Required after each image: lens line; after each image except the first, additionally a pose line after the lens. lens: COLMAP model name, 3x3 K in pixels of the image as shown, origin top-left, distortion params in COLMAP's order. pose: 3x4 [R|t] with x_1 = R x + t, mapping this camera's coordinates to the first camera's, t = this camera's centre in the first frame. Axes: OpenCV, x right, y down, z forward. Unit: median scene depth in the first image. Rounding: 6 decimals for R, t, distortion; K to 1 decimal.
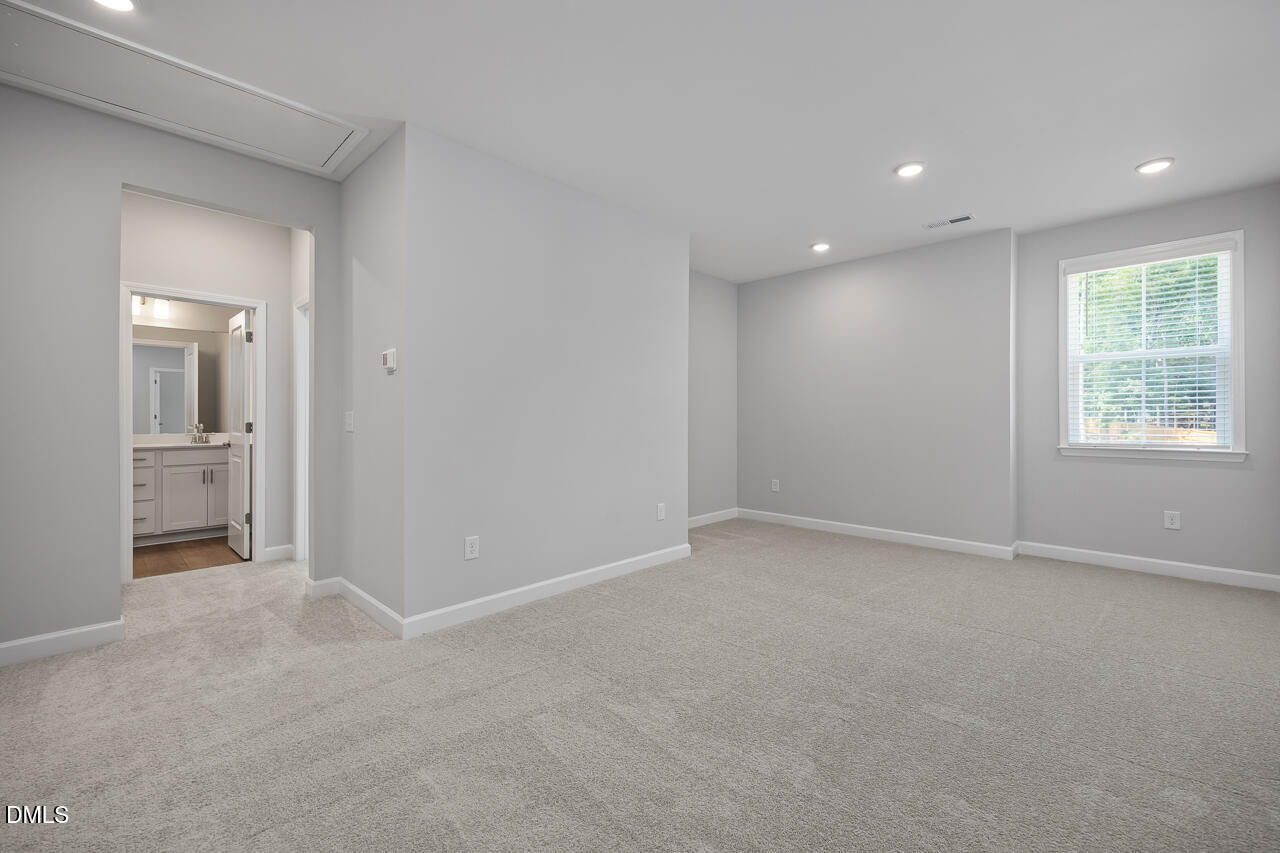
lens RADIAL K [[516.3, 0, 640.3], [0, 516.3, 418.7], [0, 0, 1]] dist [-0.000065, -0.000010]
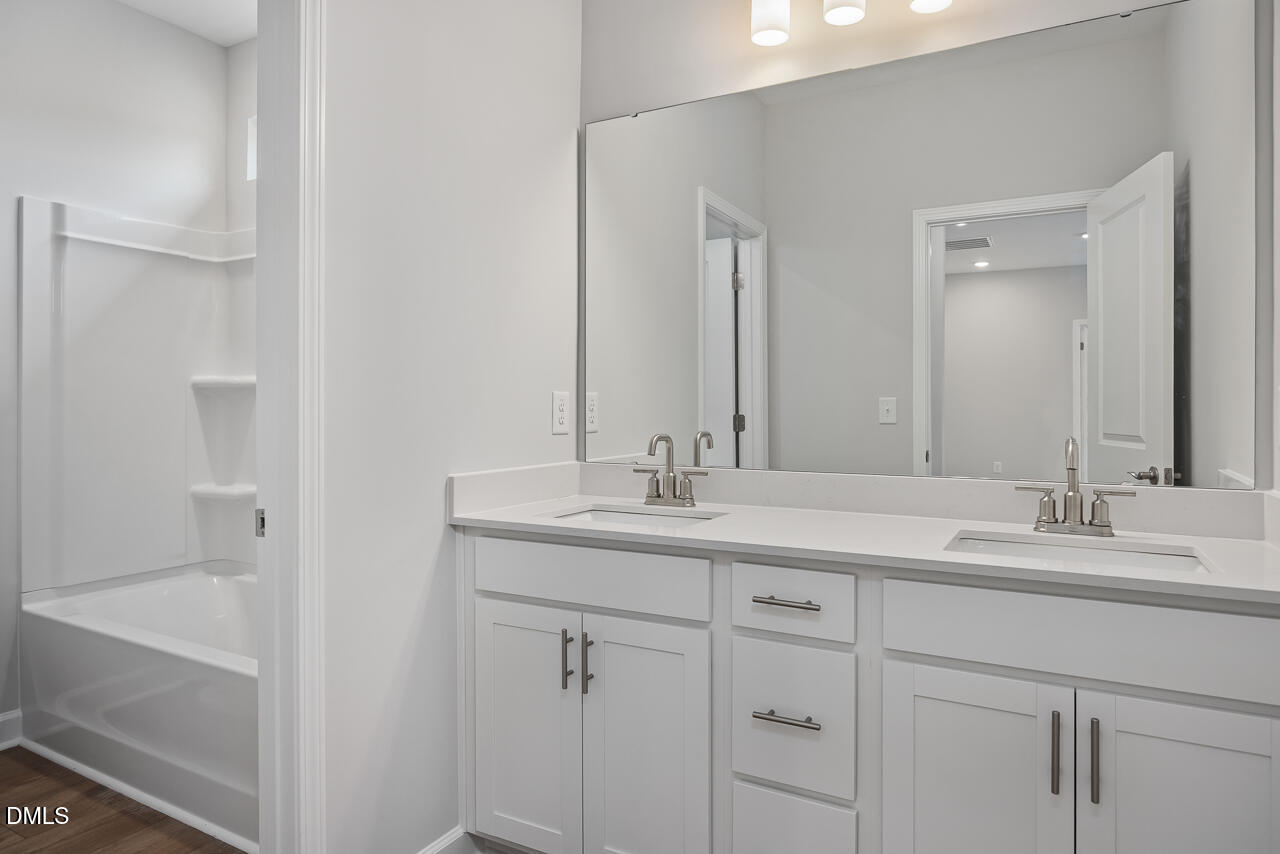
lens RADIAL K [[776.9, 0, 635.9], [0, 776.9, 409.5], [0, 0, 1]] dist [-0.001007, 0.001005]
pose [[0.249491, -0.004435, -0.968367, -0.621459], [-0.002117, 0.999985, -0.005126, -0.001530], [0.968375, 0.003329, 0.249477, 0.791065]]
